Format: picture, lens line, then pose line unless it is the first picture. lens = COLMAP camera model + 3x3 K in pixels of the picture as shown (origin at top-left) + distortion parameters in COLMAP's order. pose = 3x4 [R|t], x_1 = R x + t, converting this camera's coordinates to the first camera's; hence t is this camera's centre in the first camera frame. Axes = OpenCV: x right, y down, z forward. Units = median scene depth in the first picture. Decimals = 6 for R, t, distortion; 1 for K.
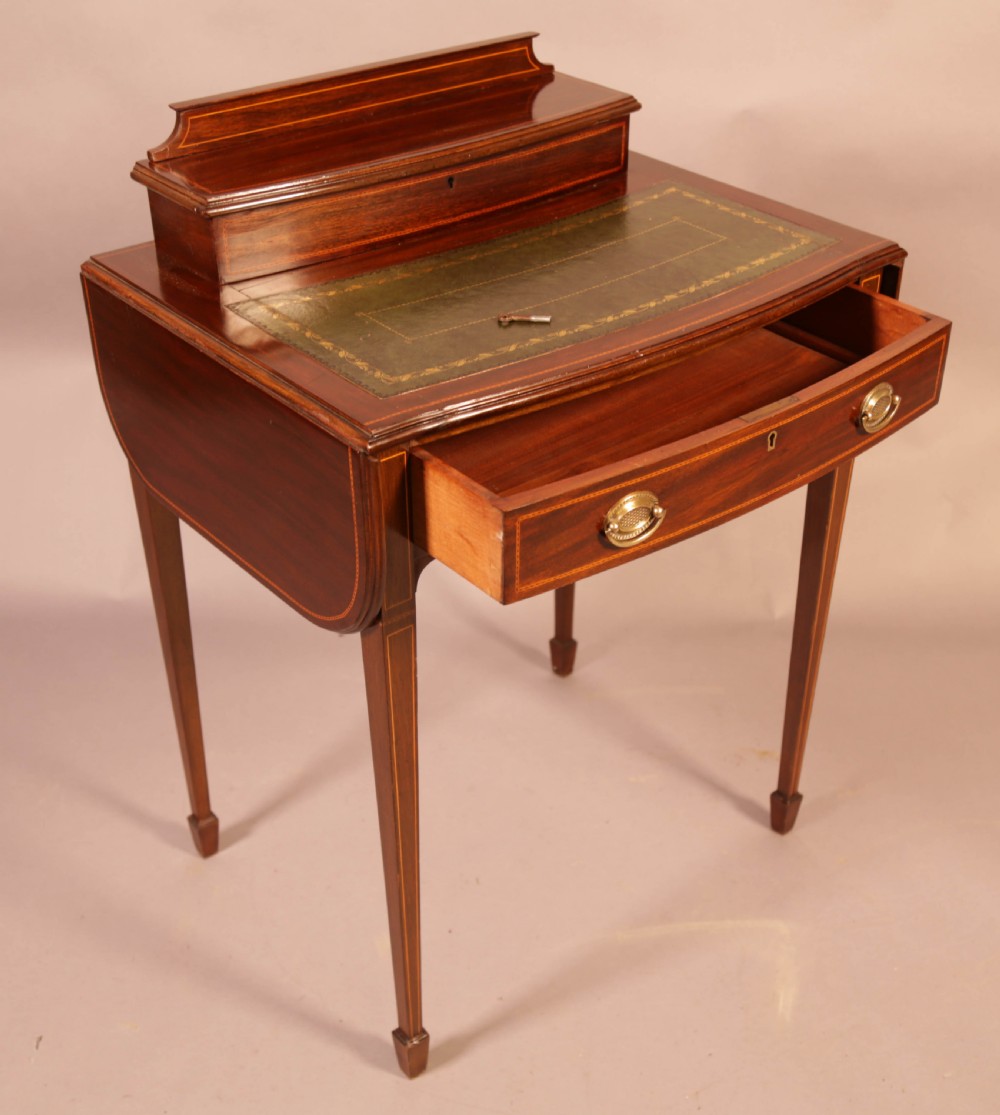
lens RADIAL K [[1520.9, 0, 508.1], [0, 1520.9, 557.2], [0, 0, 1]] dist [-0.011297, -0.032267]
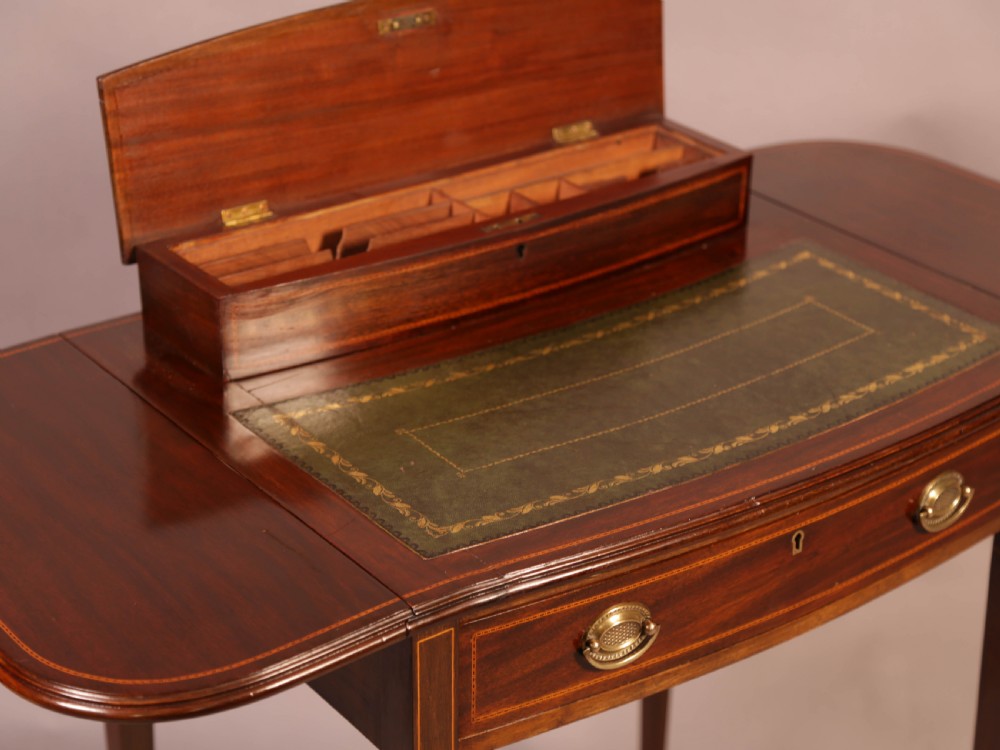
lens RADIAL K [[2085.0, 0, 500.0], [0, 2085.0, 375.0], [0, 0, 1]] dist [0.253218, 0.182754]
pose [[0.998743, 0.030926, -0.039446, -0.003946], [-0.034771, 0.994293, -0.100859, -0.074911], [0.036102, 0.102103, 0.994118, -0.073204]]
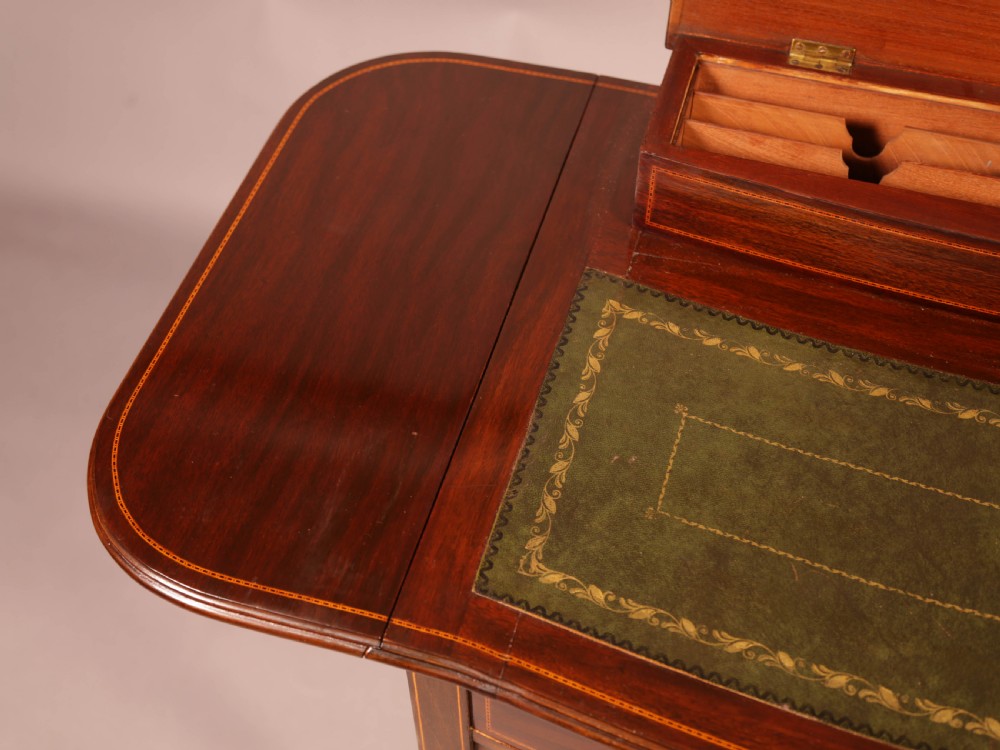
lens RADIAL K [[1253.1, 0, 500.0], [0, 1253.1, 375.0], [0, 0, 1]] dist [0.030191, 0.035791]
pose [[0.558053, 0.657921, -0.505685, 0.117817], [-0.434848, 0.750889, 0.497064, -0.378888], [0.706742, -0.057492, 0.705131, 0.508840]]
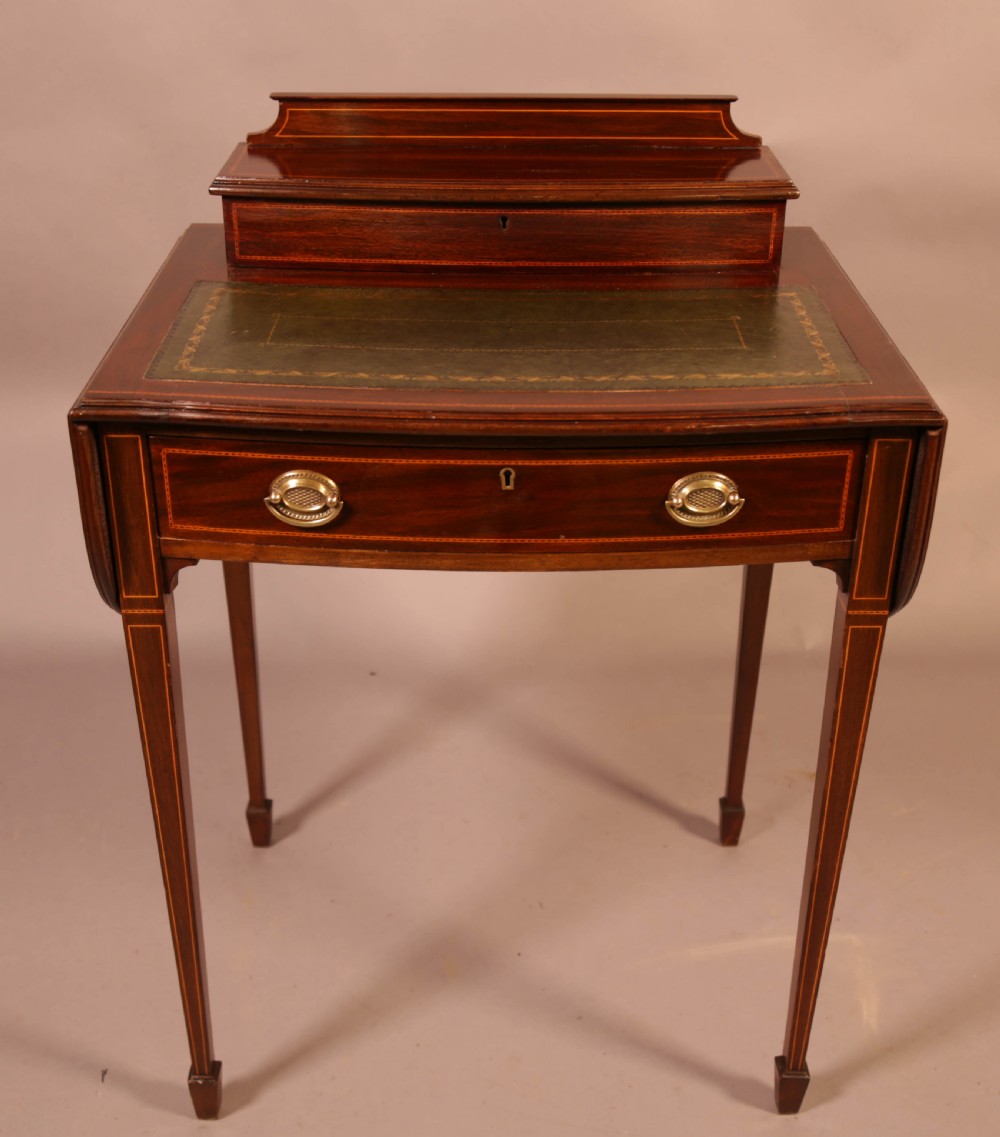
lens RADIAL K [[1508.8, 0, 506.6], [0, 1508.8, 569.0], [0, 0, 1]] dist [-0.010477, -0.009398]
pose [[0.780435, 0.304000, -0.546356, 0.538380], [-0.342508, 0.938929, 0.033183, -0.083163], [0.523078, 0.161234, 0.836895, 0.280266]]
